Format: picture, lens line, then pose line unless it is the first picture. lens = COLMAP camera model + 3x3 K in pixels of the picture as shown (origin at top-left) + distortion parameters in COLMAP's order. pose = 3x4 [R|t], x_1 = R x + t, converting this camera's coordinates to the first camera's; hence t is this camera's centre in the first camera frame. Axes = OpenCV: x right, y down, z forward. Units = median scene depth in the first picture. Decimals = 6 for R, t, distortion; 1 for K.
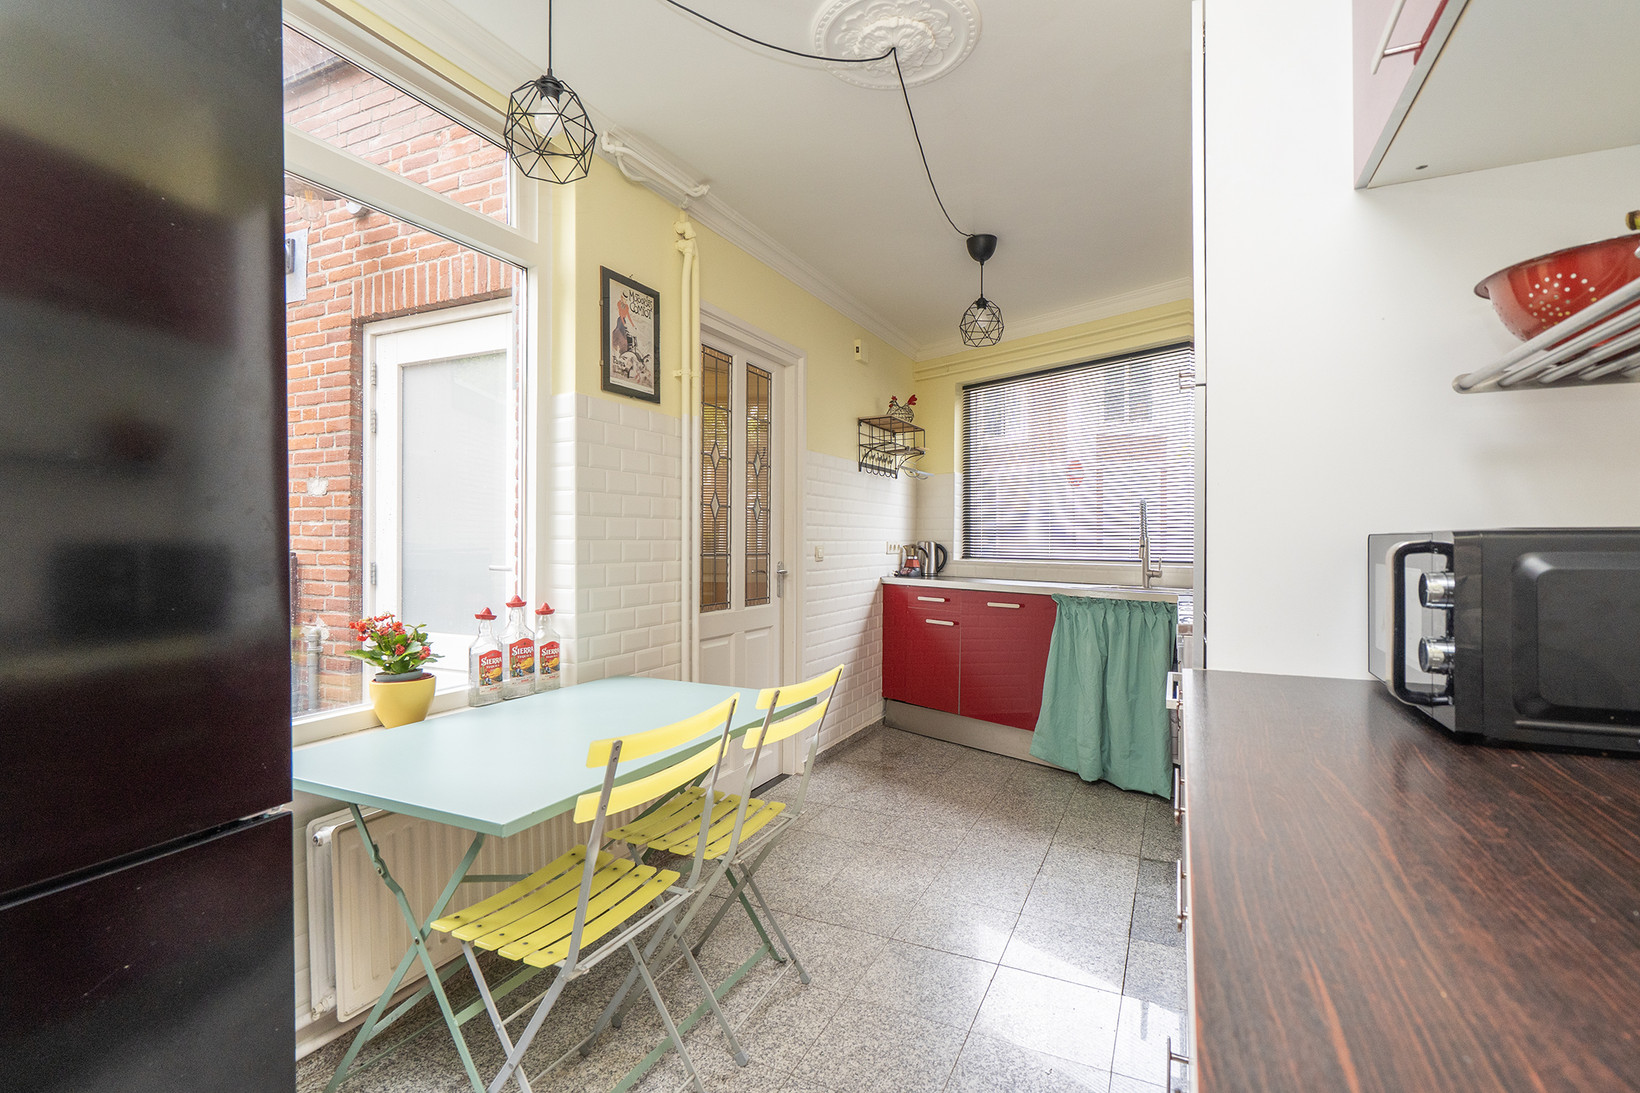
lens RADIAL K [[747.5, 0, 813.3], [0, 747.5, 543.1], [0, 0, 1]] dist [-0.004249, 0.002301]
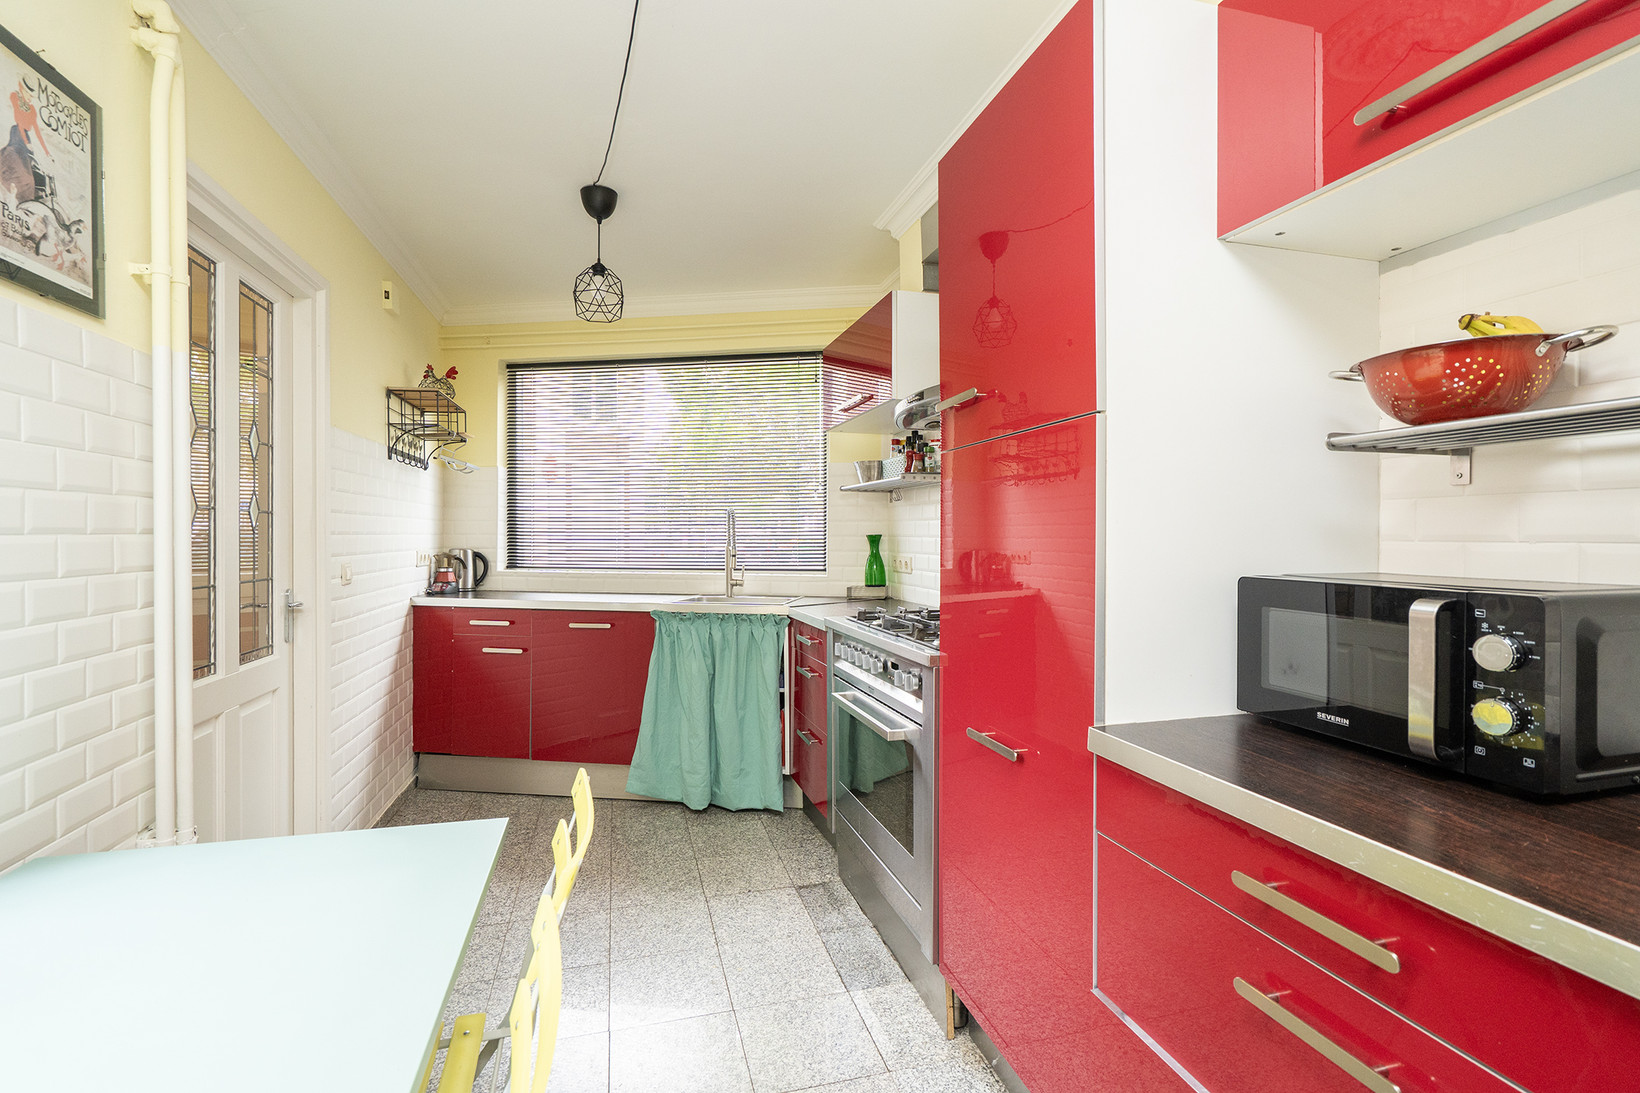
lens RADIAL K [[747.5, 0, 820.6], [0, 747.5, 546.1], [0, 0, 1]] dist [-0.004249, 0.002301]
pose [[0.759882, -0.009022, 0.649998, -0.112920], [0.001767, 0.999929, 0.011814, -0.020536], [-0.650058, -0.007829, 0.759844, 0.180420]]
